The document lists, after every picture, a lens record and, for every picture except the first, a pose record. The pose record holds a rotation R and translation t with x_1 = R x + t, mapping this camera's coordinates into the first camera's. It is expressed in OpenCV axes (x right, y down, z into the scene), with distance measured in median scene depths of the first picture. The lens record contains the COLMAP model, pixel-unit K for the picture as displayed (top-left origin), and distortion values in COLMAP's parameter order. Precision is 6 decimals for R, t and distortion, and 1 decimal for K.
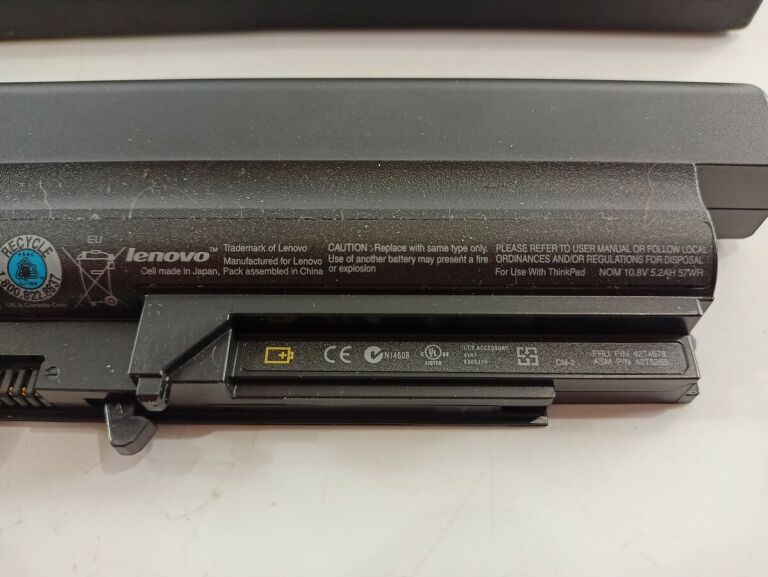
lens RADIAL K [[633.0, 0, 387.7], [0, 633.0, 282.2], [0, 0, 1]] dist [0.002593, -0.089751]
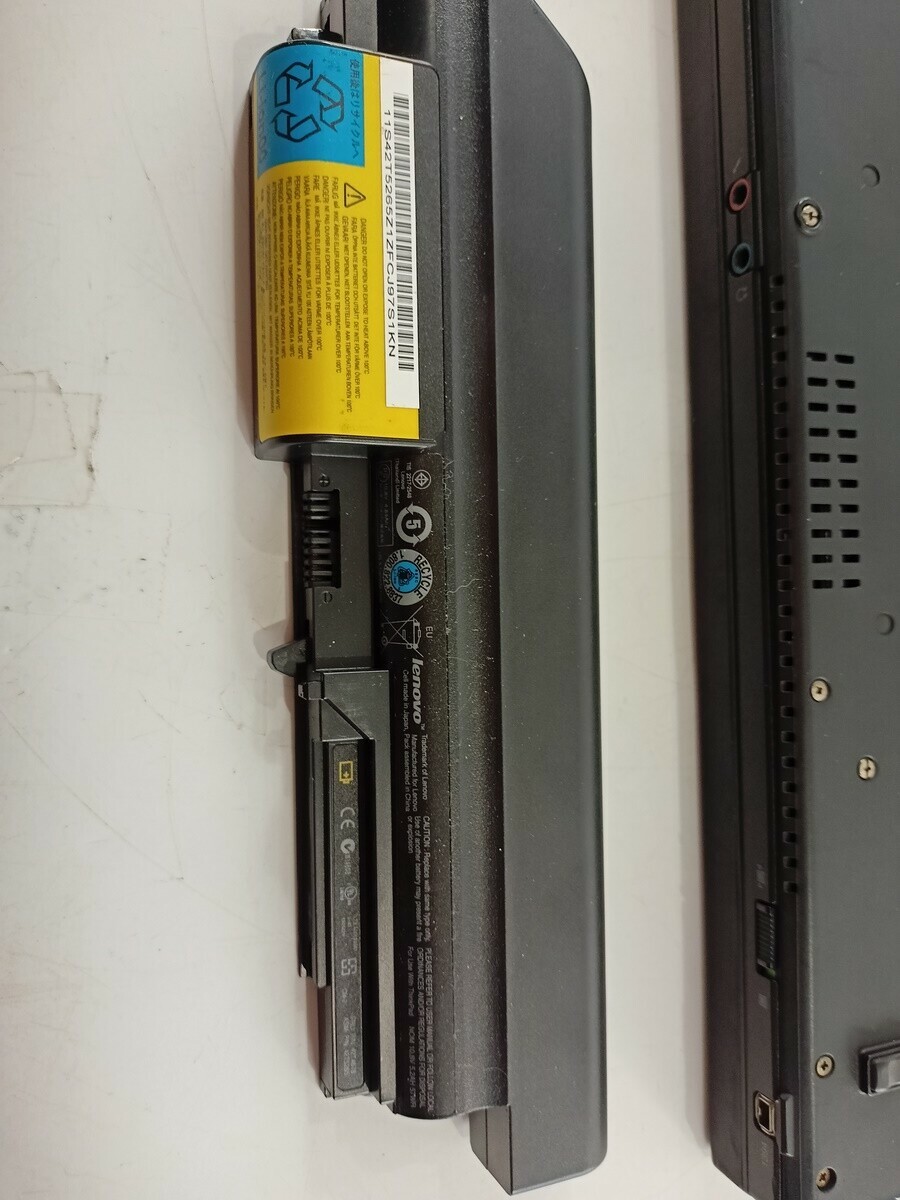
lens RADIAL K [[989.1, 0, 444.3], [0, 989.1, 591.6], [0, 0, 1]] dist [0.002593, -0.089751]
pose [[0.020904, 0.999781, -0.000394, -0.545800], [-0.984651, 0.020656, 0.173310, -0.445521], [0.173280, -0.003235, 0.984867, -0.956873]]
